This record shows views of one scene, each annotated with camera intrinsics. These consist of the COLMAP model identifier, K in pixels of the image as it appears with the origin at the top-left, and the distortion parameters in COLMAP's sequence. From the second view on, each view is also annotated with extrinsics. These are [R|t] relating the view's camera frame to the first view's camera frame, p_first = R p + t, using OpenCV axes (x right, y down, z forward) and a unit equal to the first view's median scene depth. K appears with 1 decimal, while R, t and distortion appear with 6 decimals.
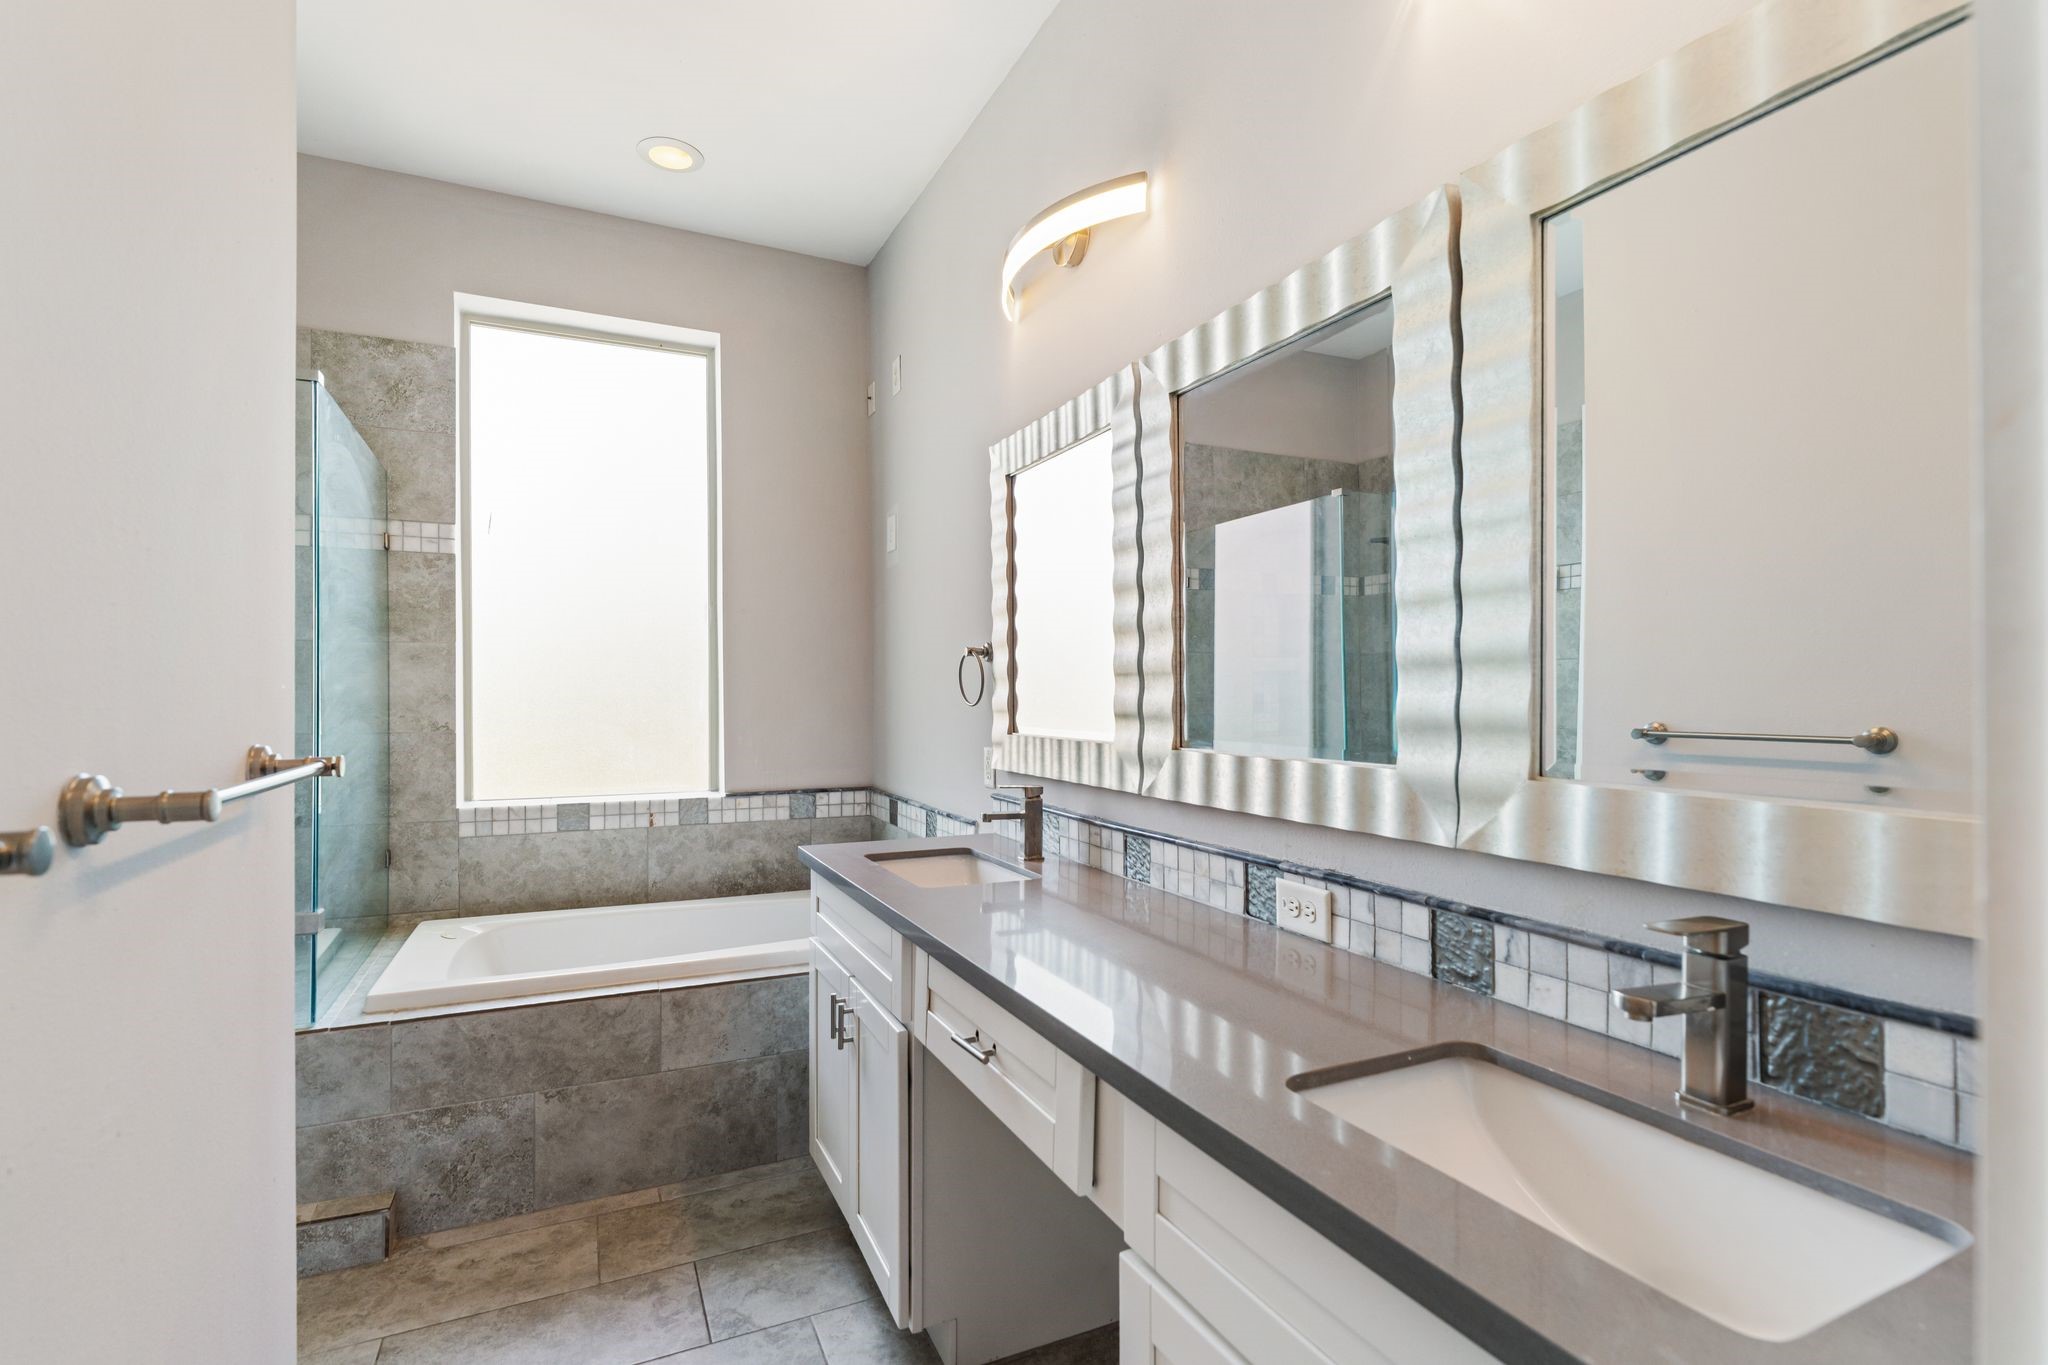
lens RADIAL K [[922.1, 0, 1024.7], [0, 922.1, 685.6], [0, 0, 1]] dist [-0.004032, 0.000428]
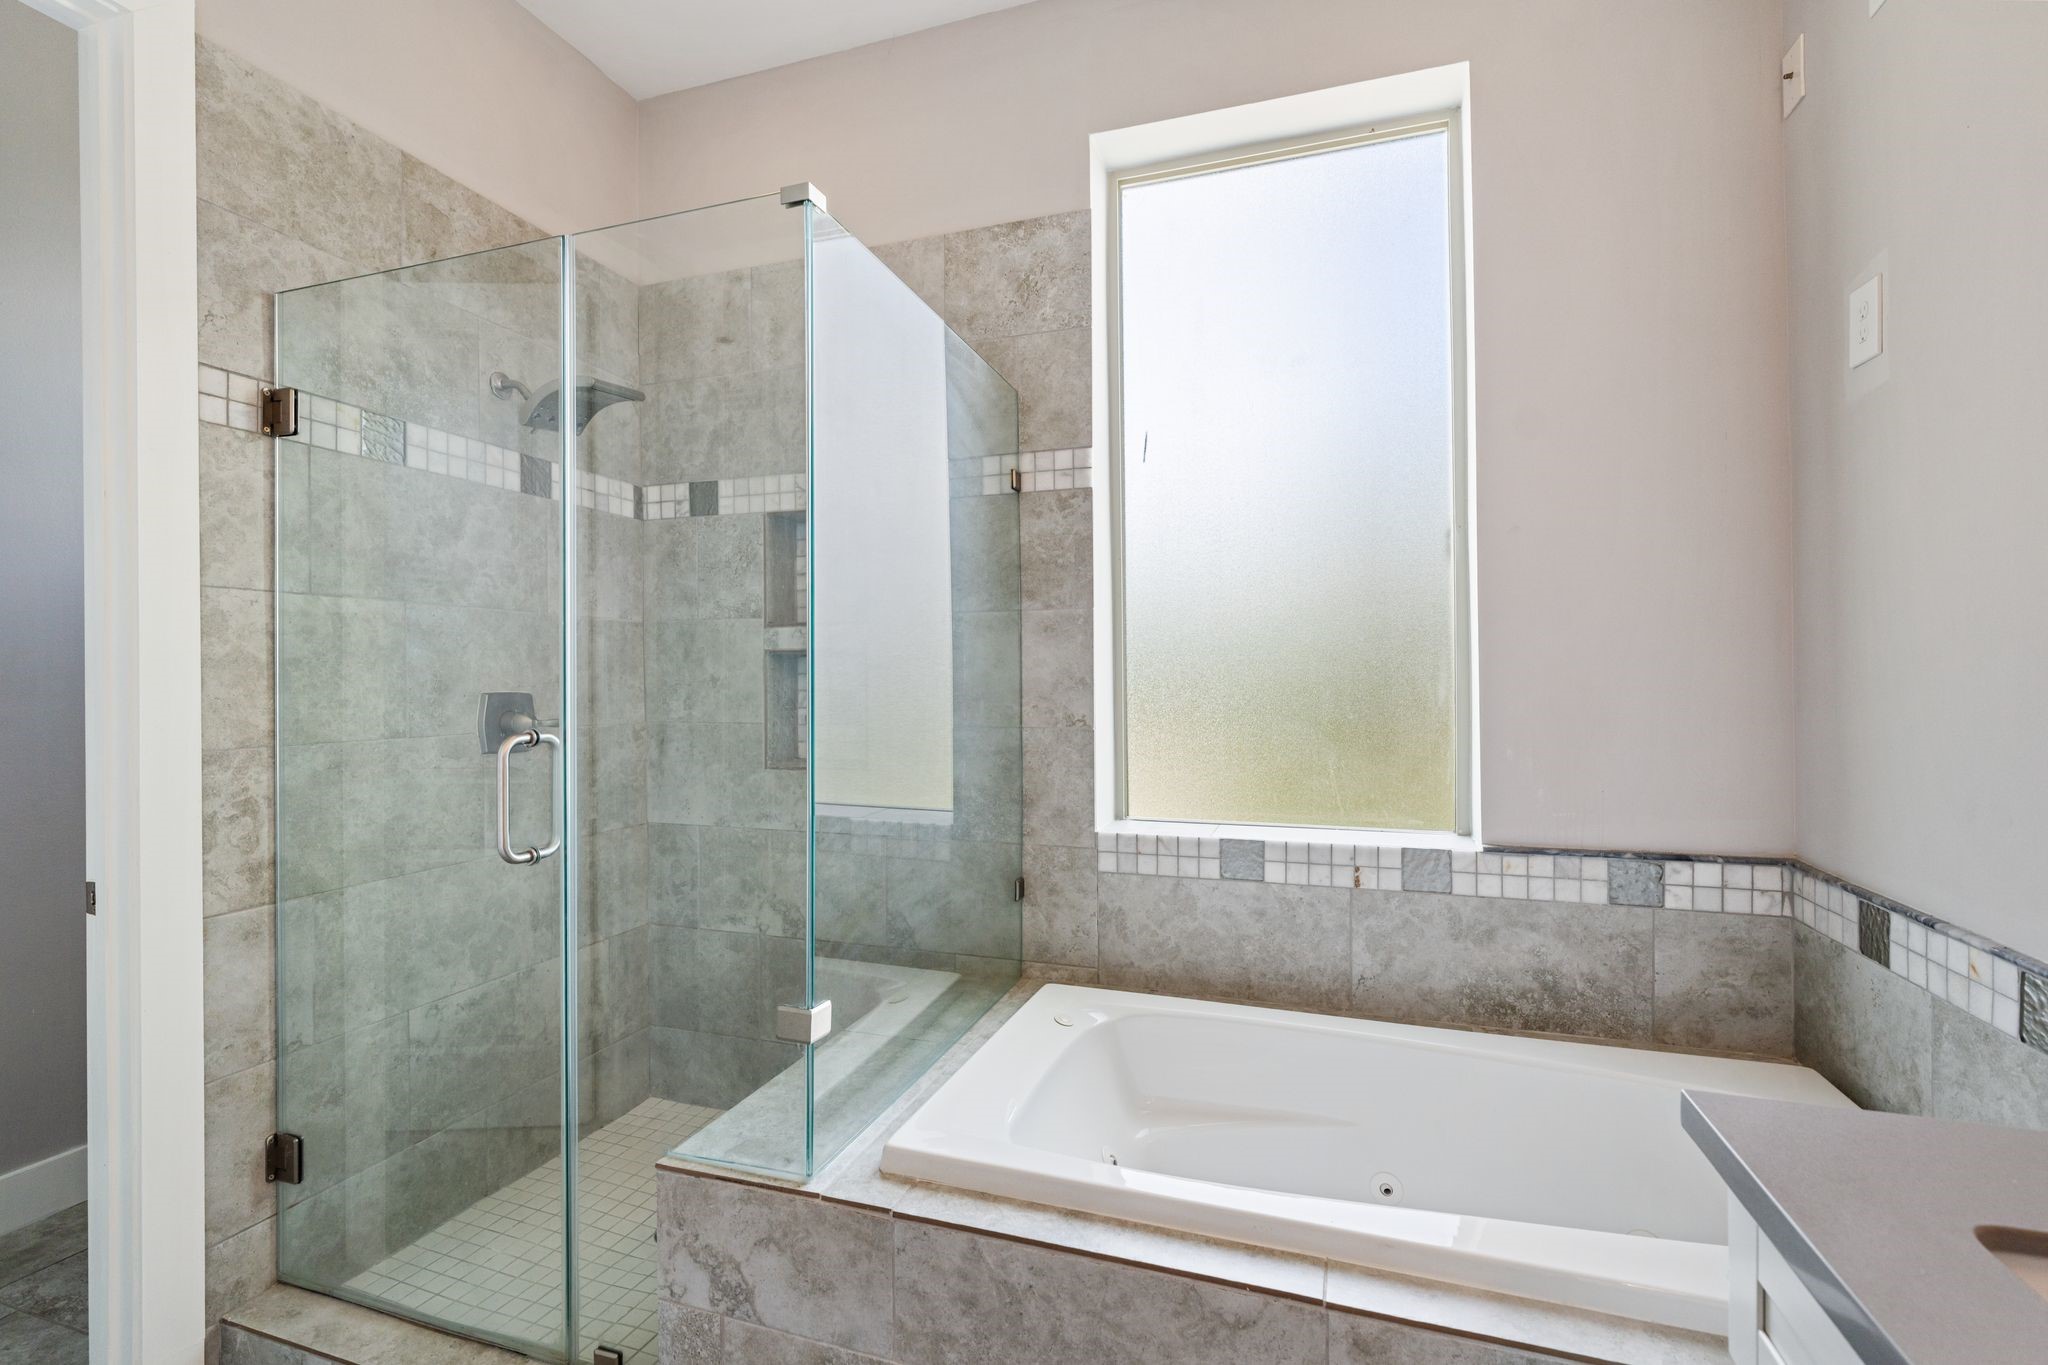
lens RADIAL K [[922.1, 0, 1024.7], [0, 922.1, 685.6], [0, 0, 1]] dist [-0.004032, 0.000428]
pose [[0.707053, 0.001822, -0.707158, -0.129167], [0.010798, 0.999852, 0.013372, 0.005399], [0.707078, -0.017091, 0.706929, 0.422003]]
